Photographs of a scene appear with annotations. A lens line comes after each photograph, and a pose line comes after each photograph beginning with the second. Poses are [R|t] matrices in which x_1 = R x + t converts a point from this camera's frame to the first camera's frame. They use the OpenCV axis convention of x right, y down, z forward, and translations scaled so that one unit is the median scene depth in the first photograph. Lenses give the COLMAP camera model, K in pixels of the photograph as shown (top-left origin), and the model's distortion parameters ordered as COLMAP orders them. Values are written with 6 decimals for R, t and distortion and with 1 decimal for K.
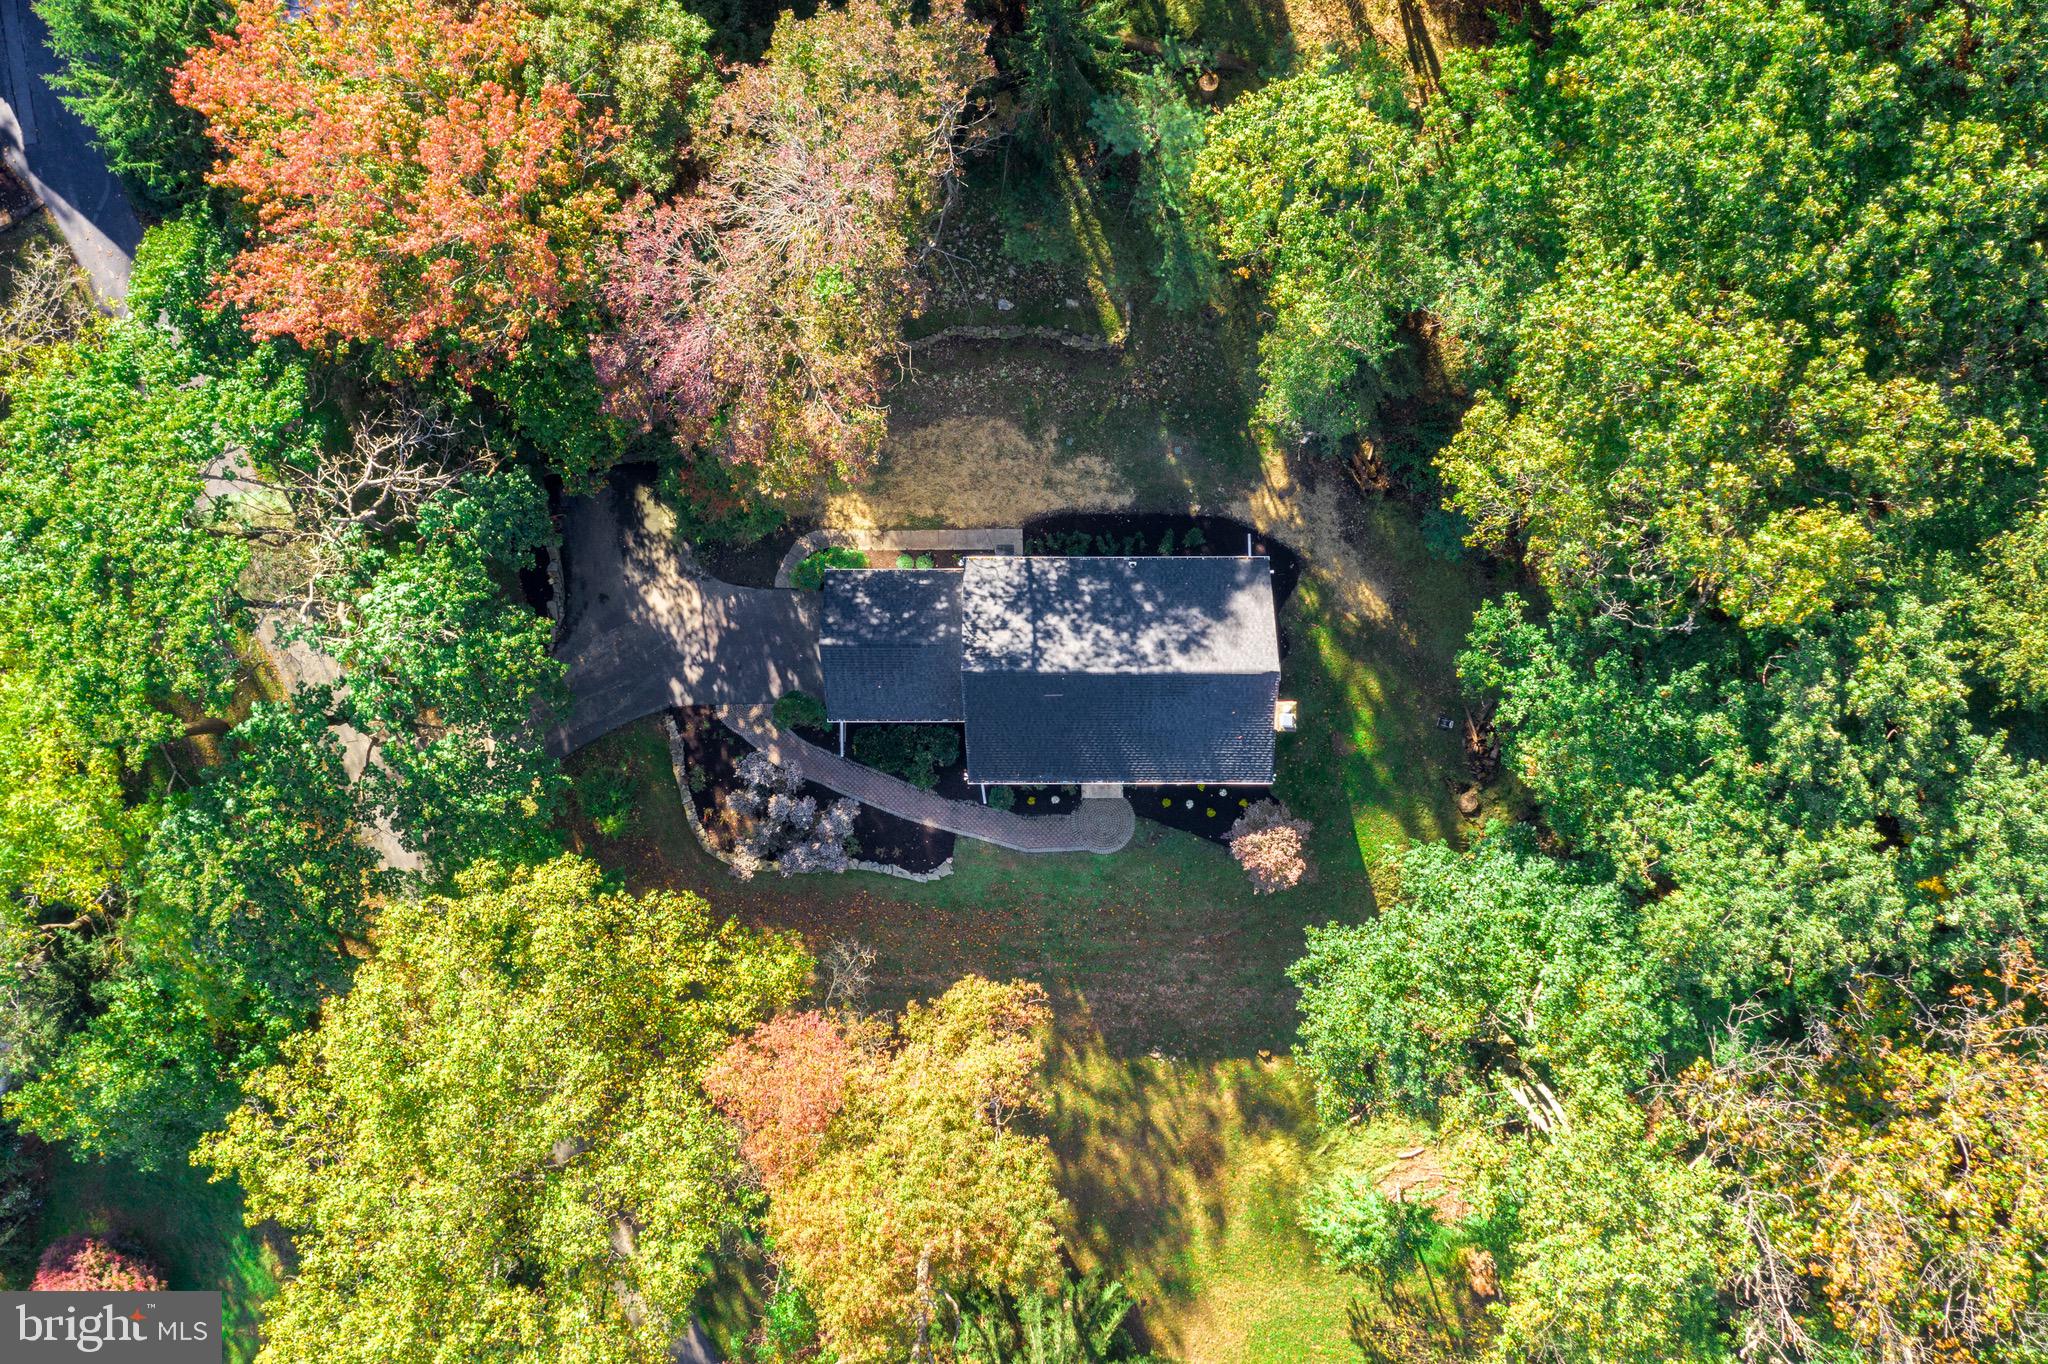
lens RADIAL K [[1635.5, 0, 1027.8], [0, 1635.5, 681.1], [0, 0, 1]] dist [0.006526, 0.014141]
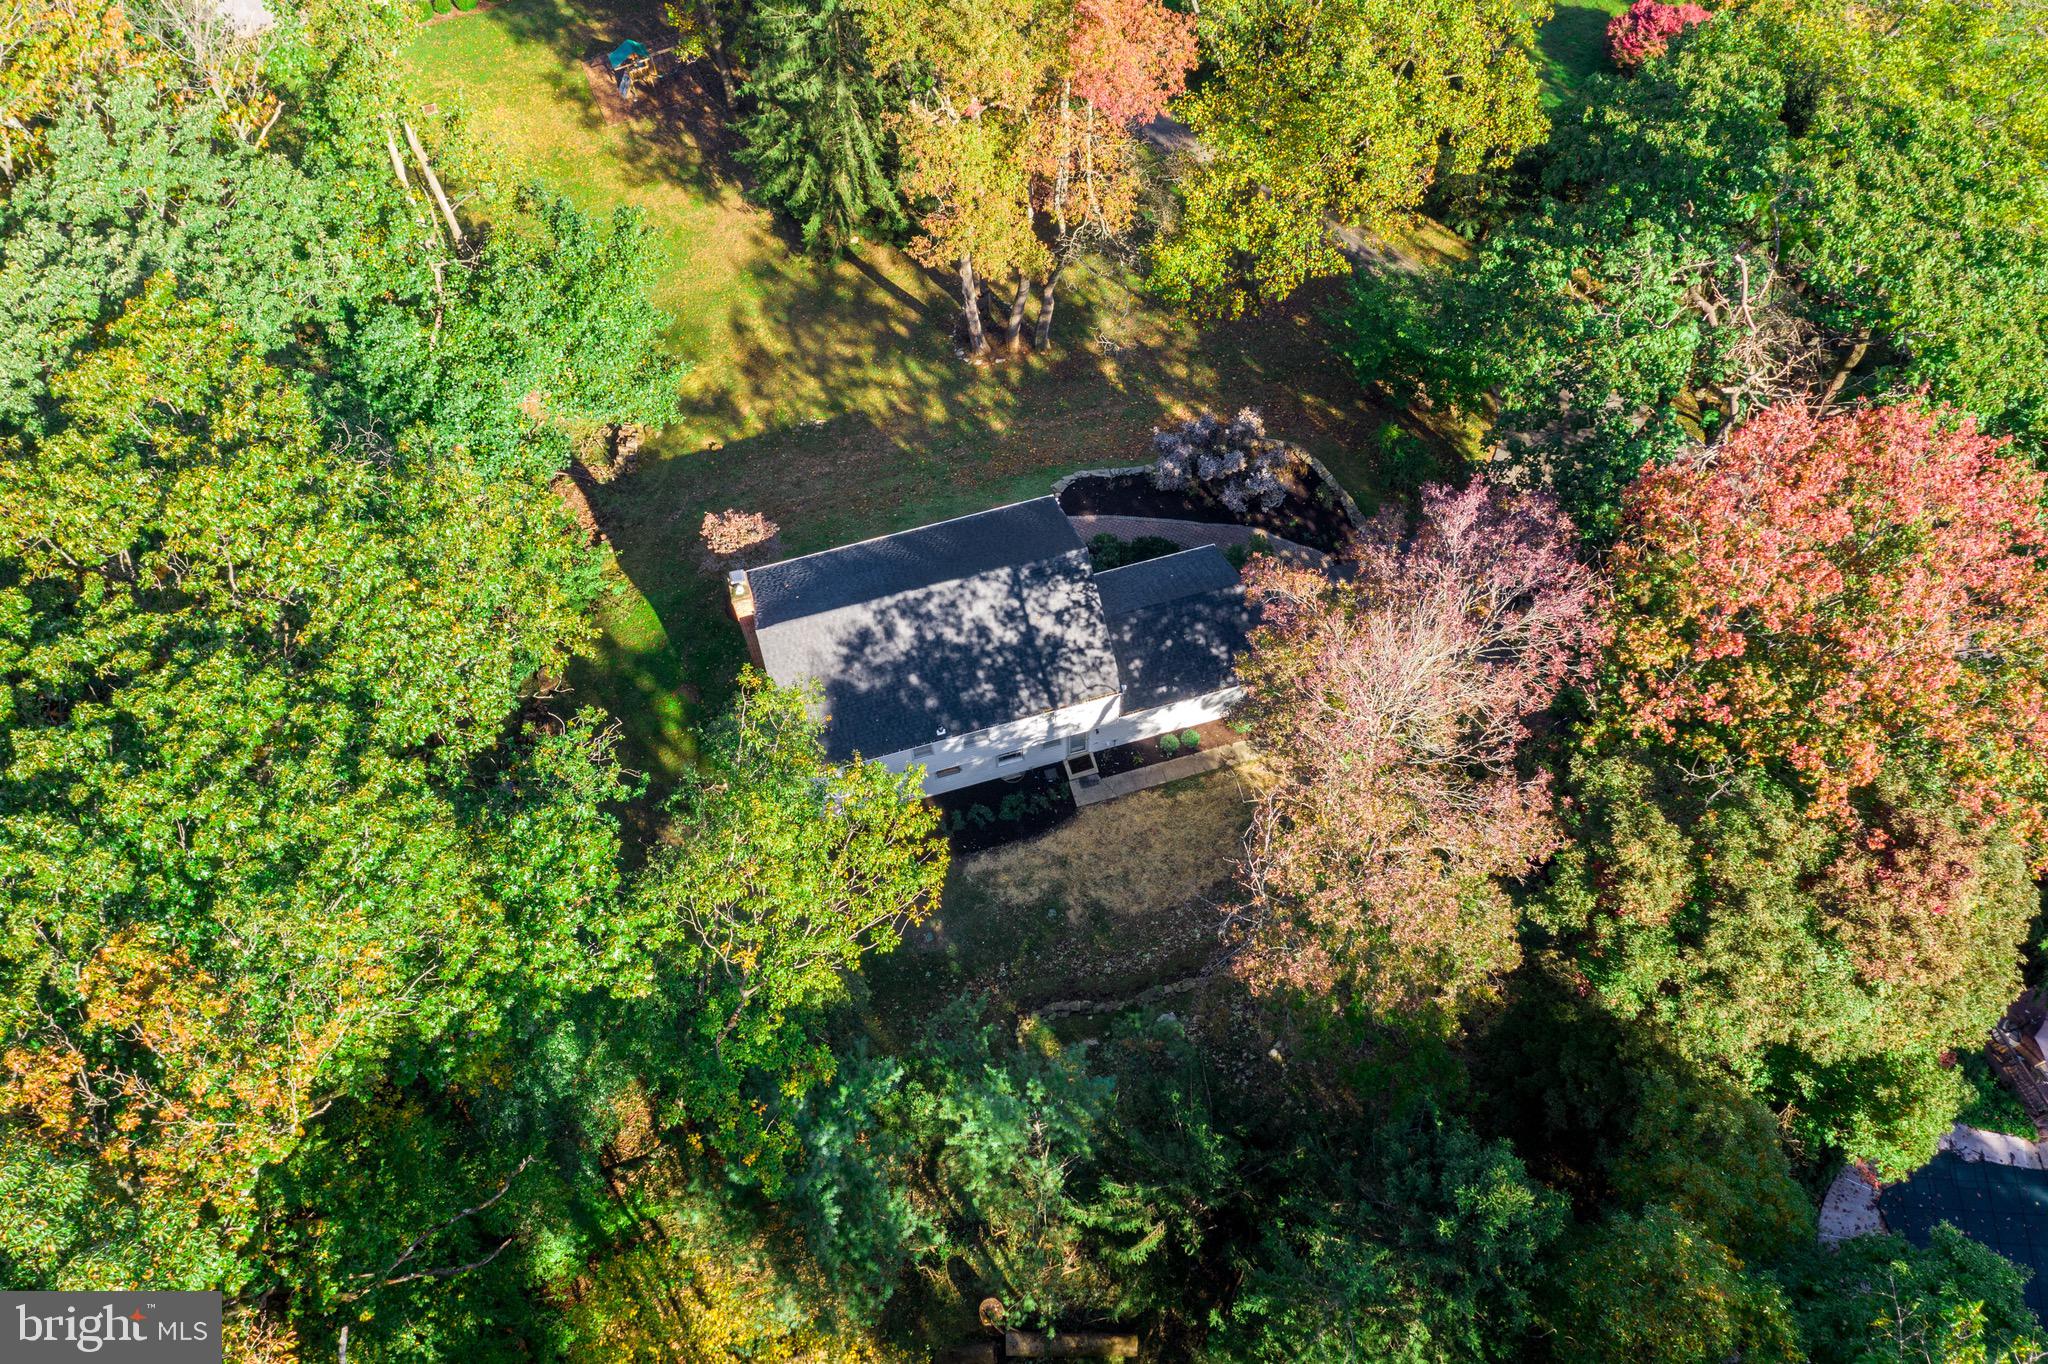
lens RADIAL K [[1635.5, 0, 1027.2], [0, 1635.5, 681.7], [0, 0, 1]] dist [0.006526, 0.014141]
pose [[-0.966518, 0.245451, -0.074817, 0.081360], [-0.250919, -0.843037, 0.475740, -0.500861], [0.053697, 0.478584, 0.876398, 0.201188]]
